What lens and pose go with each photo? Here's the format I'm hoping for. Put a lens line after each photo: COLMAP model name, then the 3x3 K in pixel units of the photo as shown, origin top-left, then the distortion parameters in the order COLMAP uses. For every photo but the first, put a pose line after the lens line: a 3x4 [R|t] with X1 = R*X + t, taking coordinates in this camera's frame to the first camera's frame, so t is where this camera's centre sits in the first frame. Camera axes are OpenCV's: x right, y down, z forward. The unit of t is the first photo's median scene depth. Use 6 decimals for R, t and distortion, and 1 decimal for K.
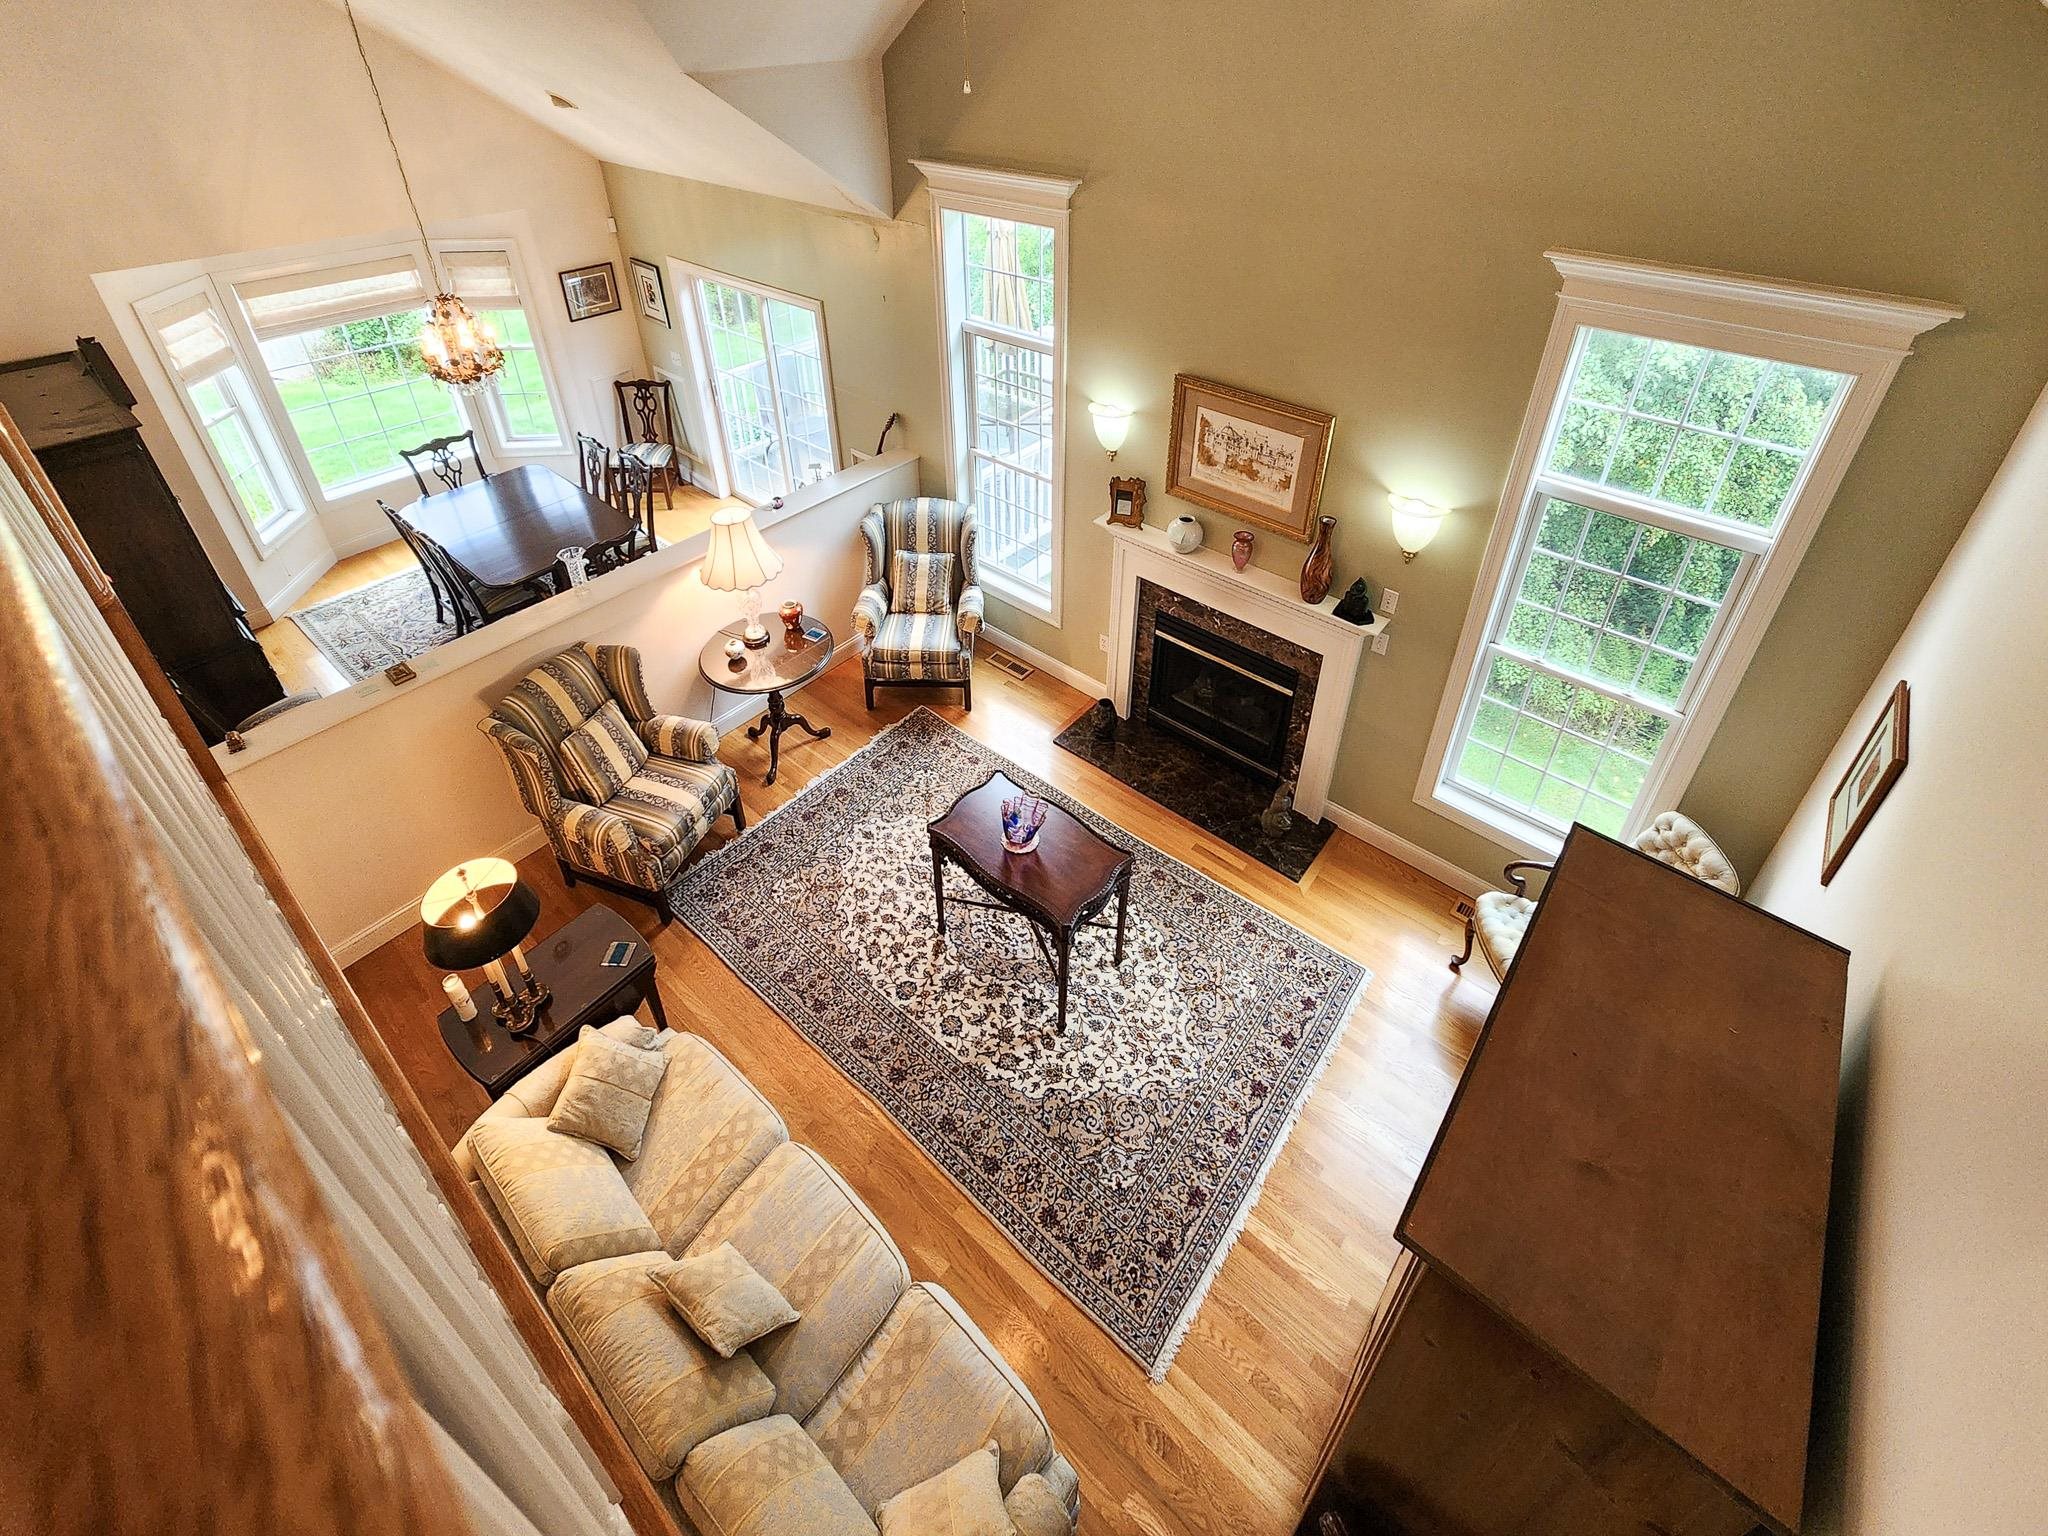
lens RADIAL K [[879.7, 0, 1024.3], [0, 879.7, 515.9], [0, 0, 1]] dist [-0.004498, 0.000190]
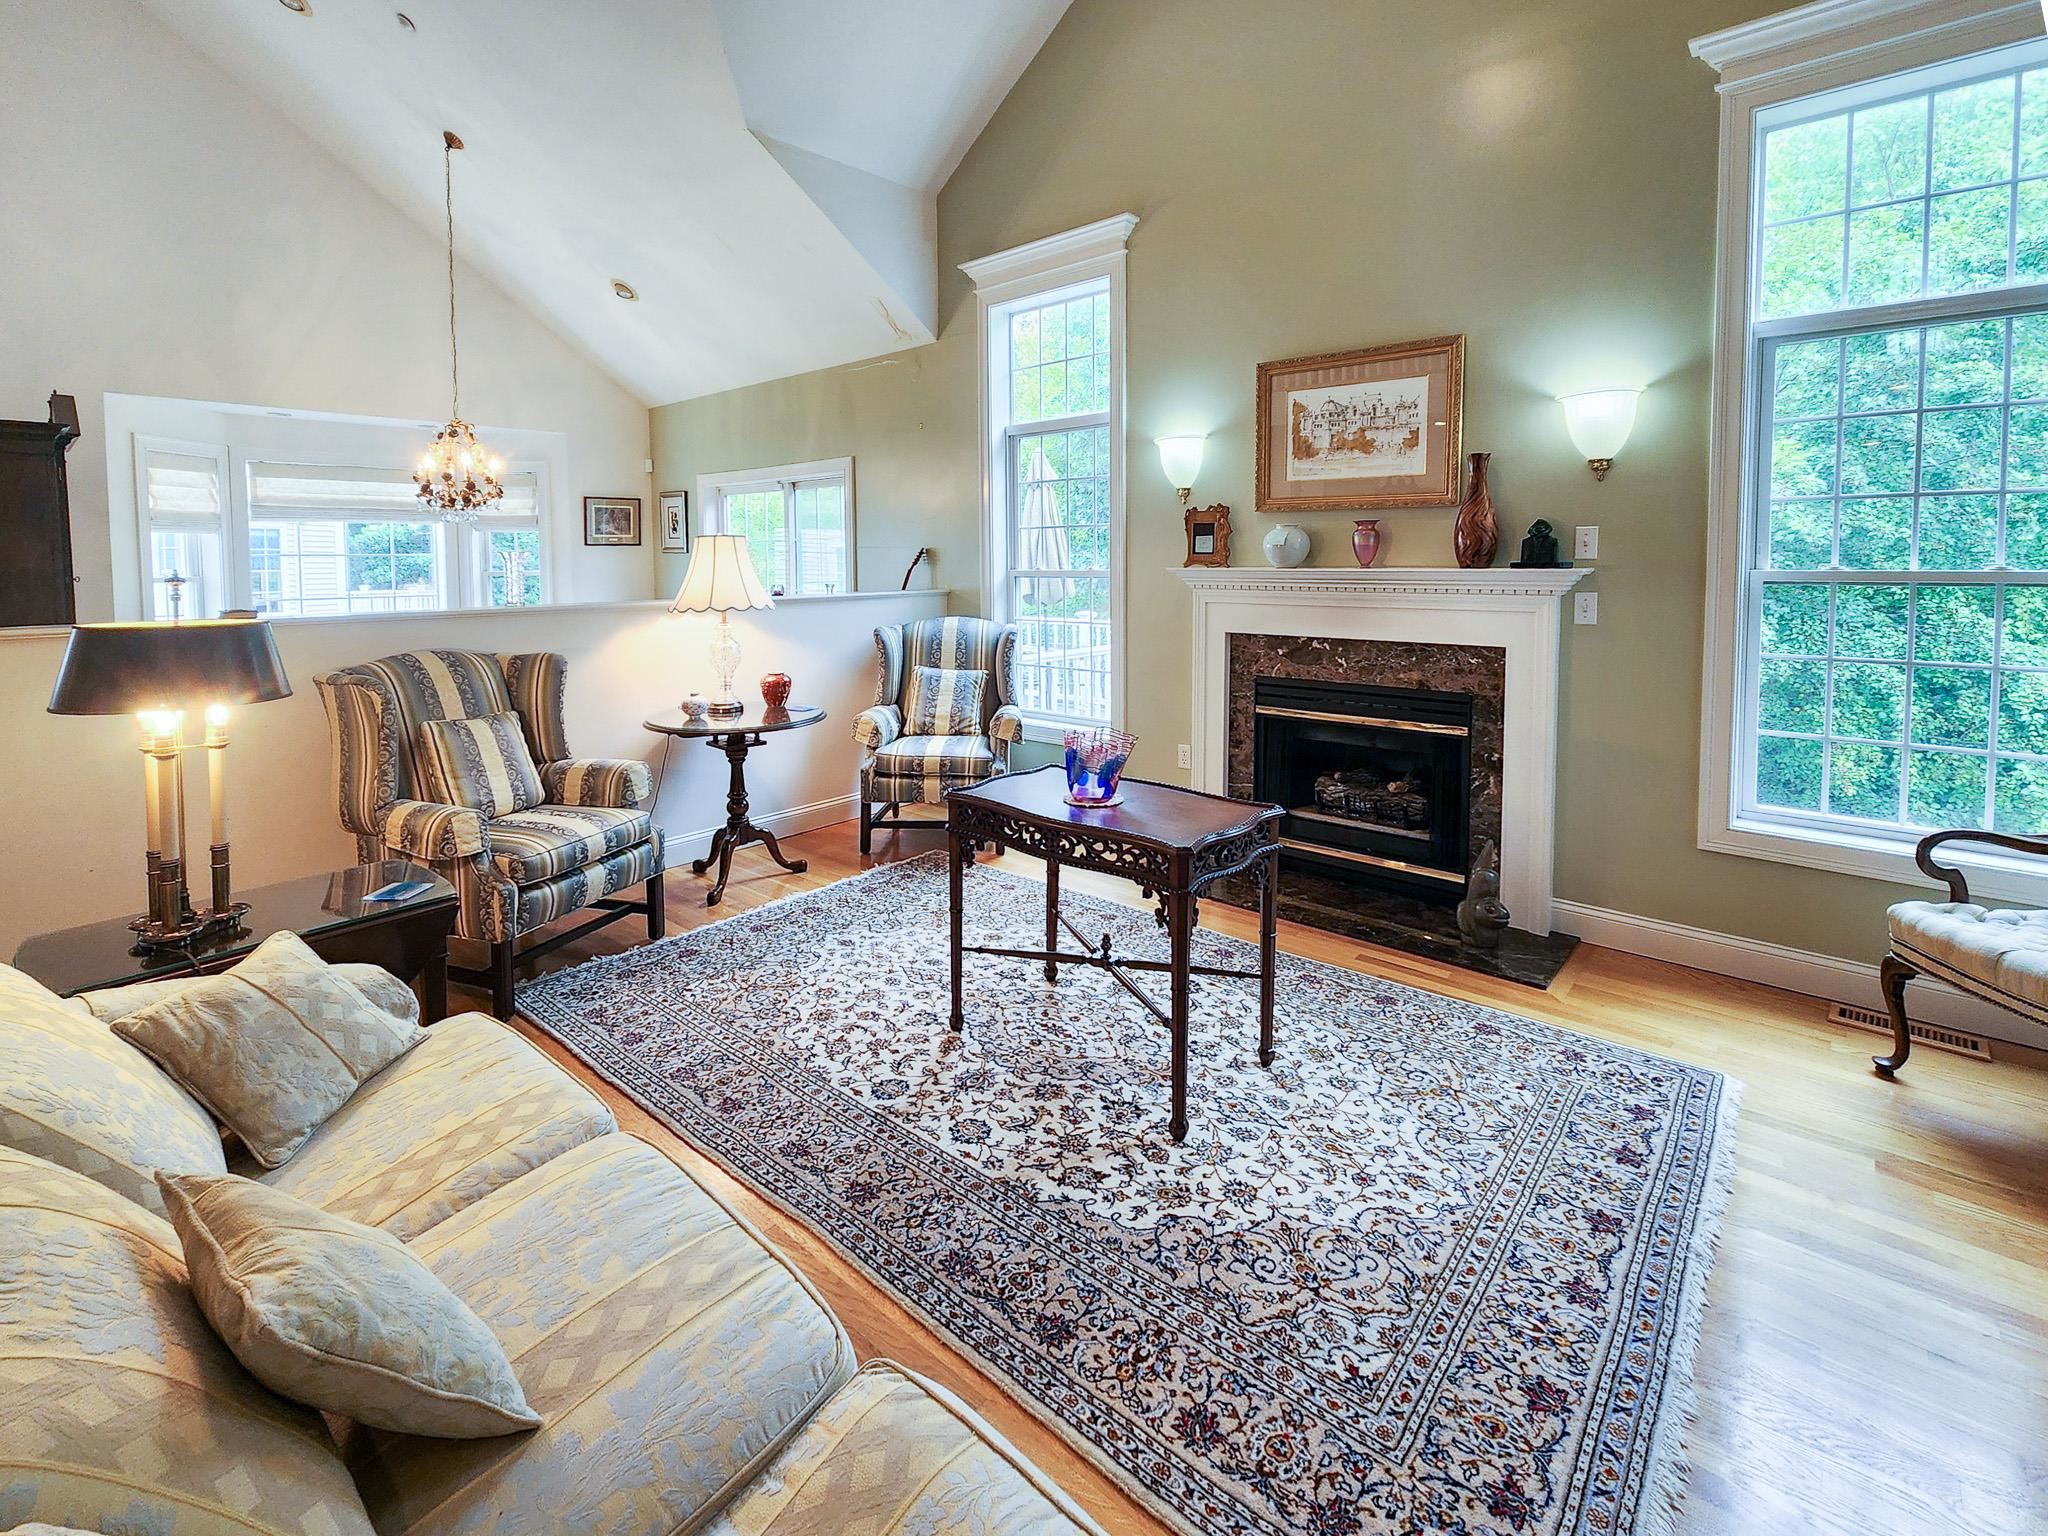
lens RADIAL K [[897.3, 0, 1021.1], [0, 897.3, 596.1], [0, 0, 1]] dist [-0.000595, -0.001109]
pose [[0.999506, 0.007811, -0.030453, -0.034568], [-0.020497, 0.896379, -0.442814, 0.480424], [0.023839, 0.443219, 0.896096, 0.335050]]
